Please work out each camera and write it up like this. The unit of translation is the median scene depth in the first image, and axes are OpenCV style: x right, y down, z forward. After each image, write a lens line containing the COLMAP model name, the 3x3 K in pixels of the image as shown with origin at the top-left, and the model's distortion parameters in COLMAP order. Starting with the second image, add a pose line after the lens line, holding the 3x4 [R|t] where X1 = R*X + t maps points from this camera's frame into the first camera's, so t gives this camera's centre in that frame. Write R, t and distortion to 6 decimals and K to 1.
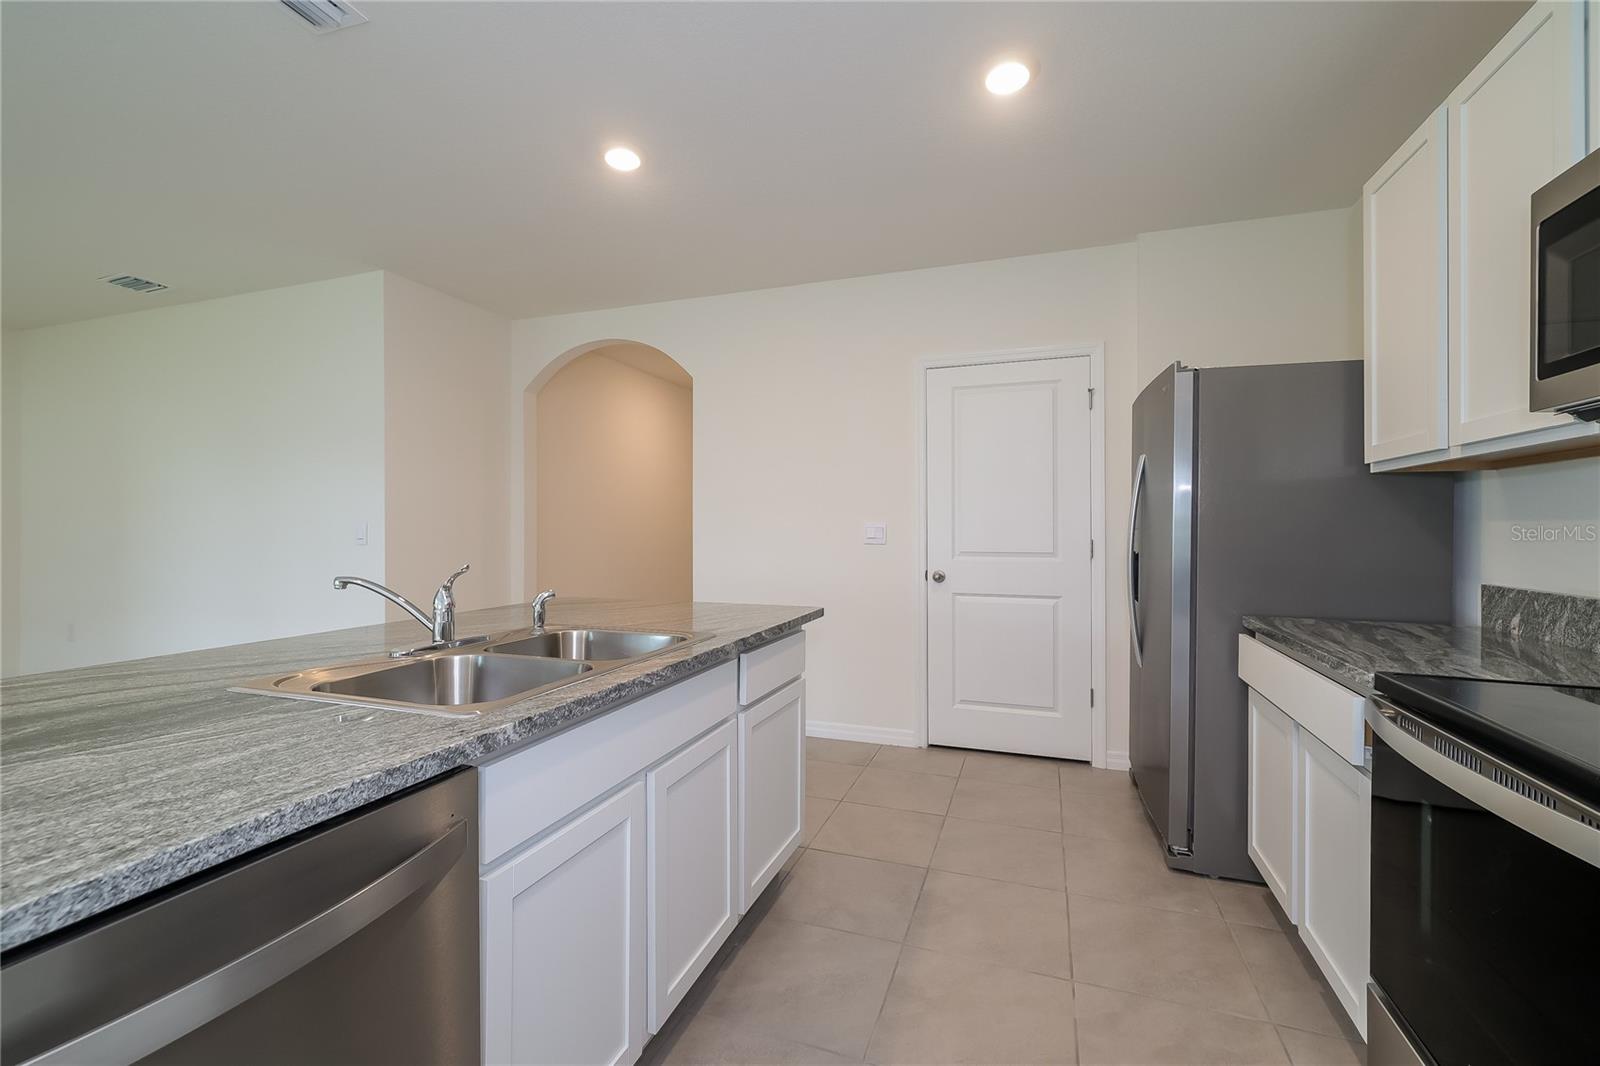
lens RADIAL K [[670.7, 0, 811.9], [0, 670.7, 529.2], [0, 0, 1]] dist [-0.000270, -0.000166]
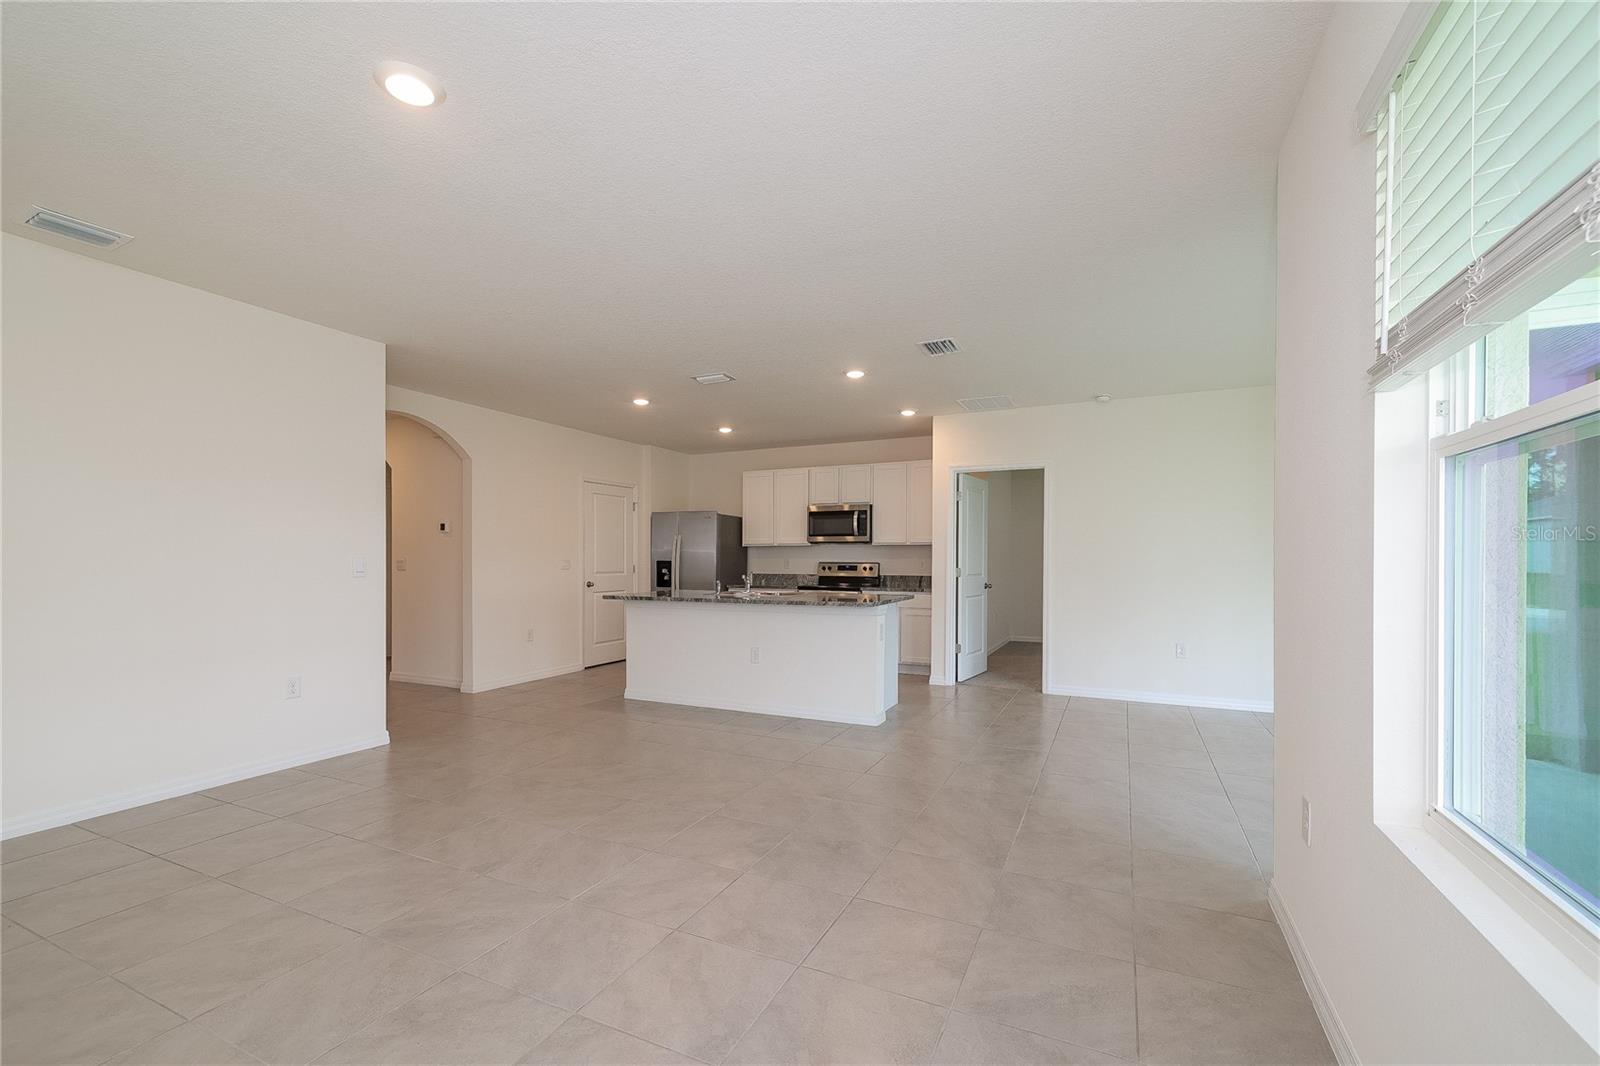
lens RADIAL K [[676.5, 0, 809.3], [0, 676.5, 561.7], [0, 0, 1]] dist [0.001156, 0.000003]
pose [[0.093110, -0.001790, 0.995654, -2.392085], [0.002216, 0.999996, 0.001591, 0.000563], [-0.995653, 0.002058, 0.093114, 0.185821]]
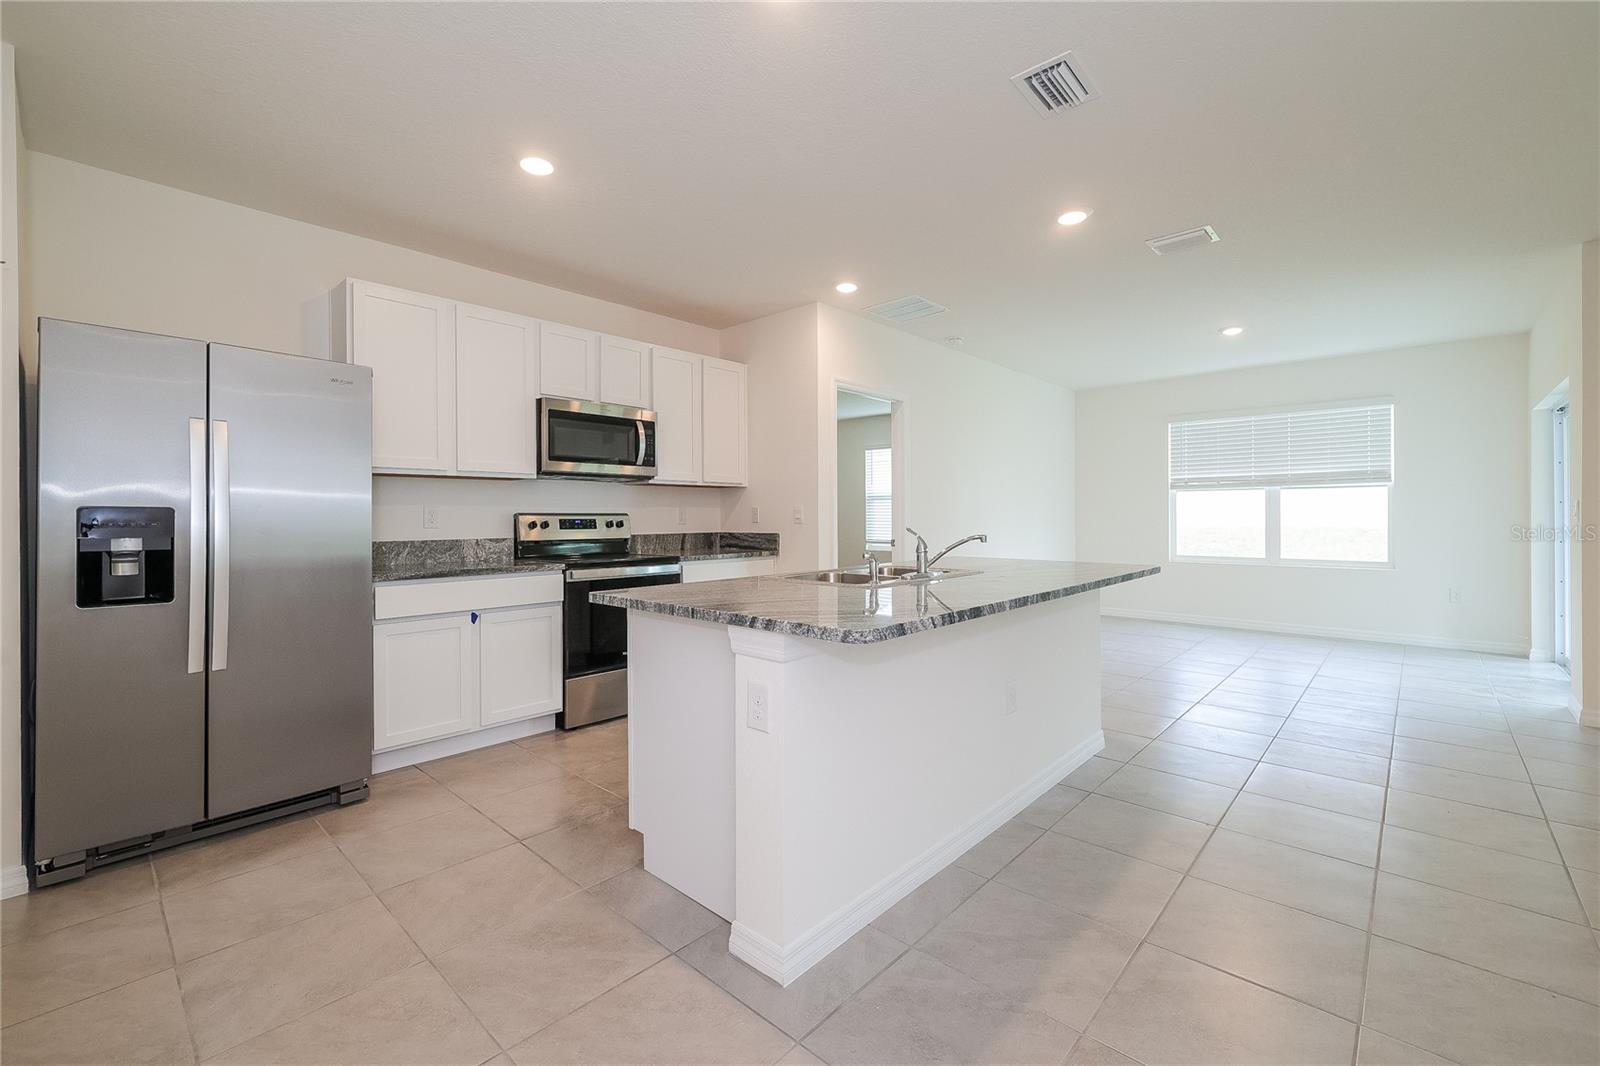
lens RADIAL K [[676.1, 0, 800.3], [0, 676.1, 512.1], [0, 0, 1]] dist [0.016575, 0.000151]
pose [[-0.919824, 0.005325, 0.392296, -0.541953], [0.005386, 0.999985, -0.000944, 0.010103], [-0.392295, 0.001245, -0.919839, 1.554871]]
